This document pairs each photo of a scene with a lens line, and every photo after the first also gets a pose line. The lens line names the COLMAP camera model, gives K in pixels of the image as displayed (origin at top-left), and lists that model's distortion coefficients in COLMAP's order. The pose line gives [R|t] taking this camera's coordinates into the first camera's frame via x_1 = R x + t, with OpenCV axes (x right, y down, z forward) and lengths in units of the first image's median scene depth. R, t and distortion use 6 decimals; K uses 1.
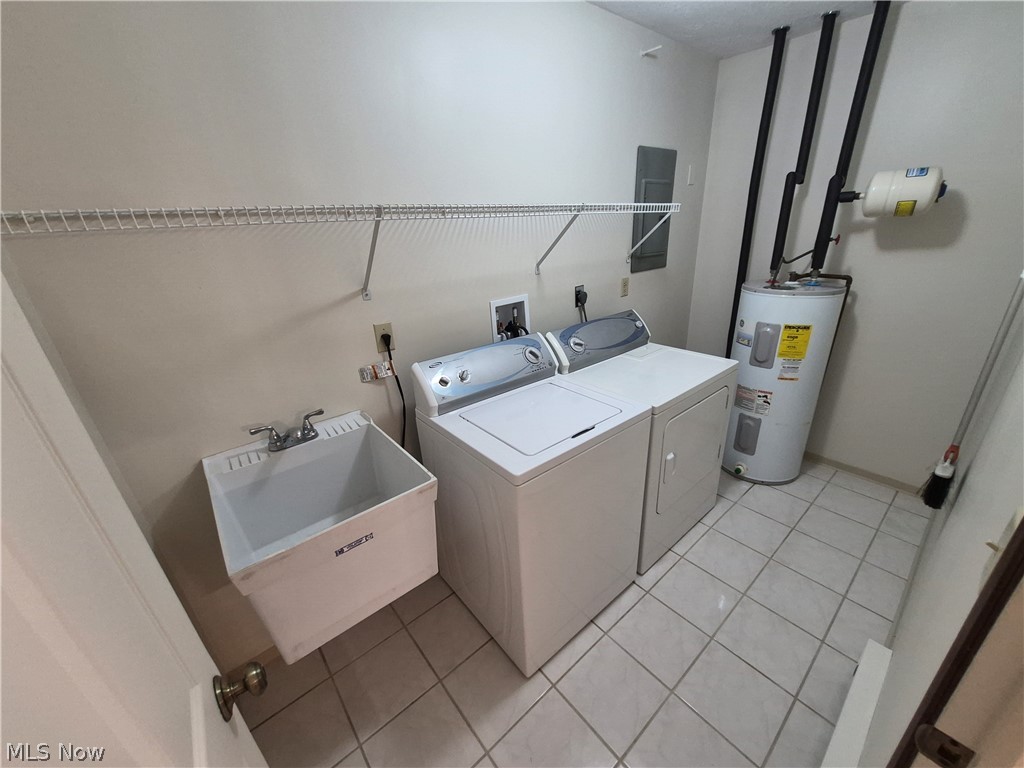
lens RADIAL K [[403.3, 0, 528.1], [0, 403.3, 394.1], [0, 0, 1]] dist [0.003615, -0.000039]
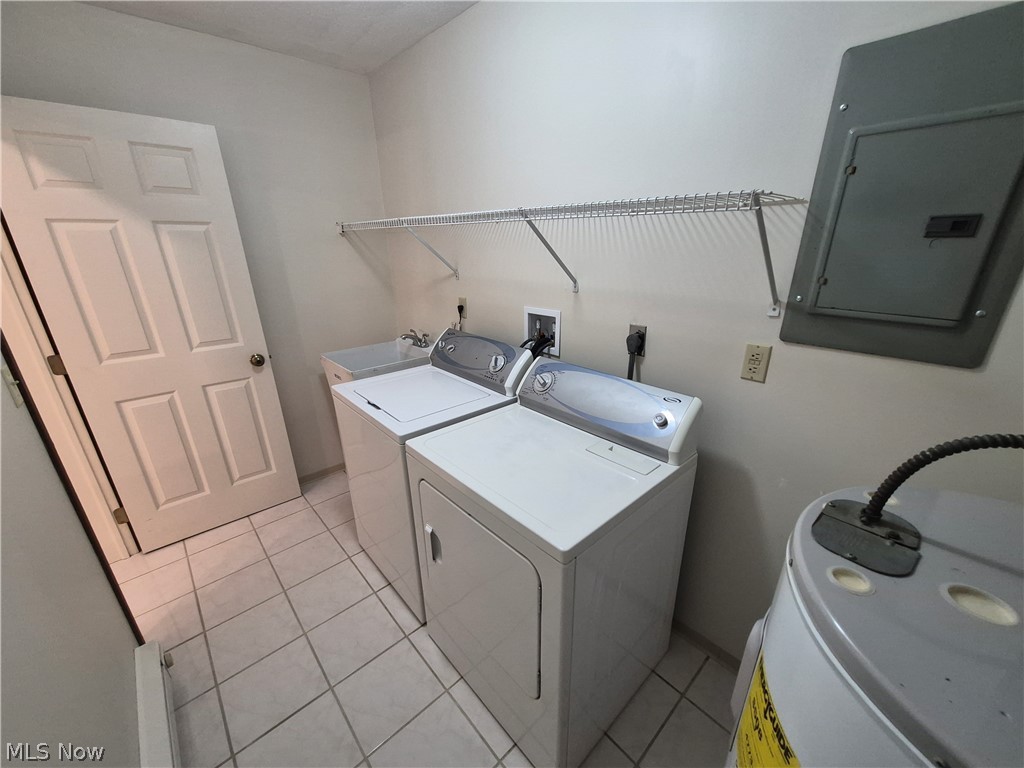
lens RADIAL K [[413.4, 0, 510.4], [0, 413.4, 402.0], [0, 0, 1]] dist [0.001077, -0.000073]
pose [[0.021771, 0.404292, -0.914371, 0.896567], [-0.387768, 0.846407, 0.365009, -0.369176], [0.921500, 0.346617, 0.175198, 0.822982]]
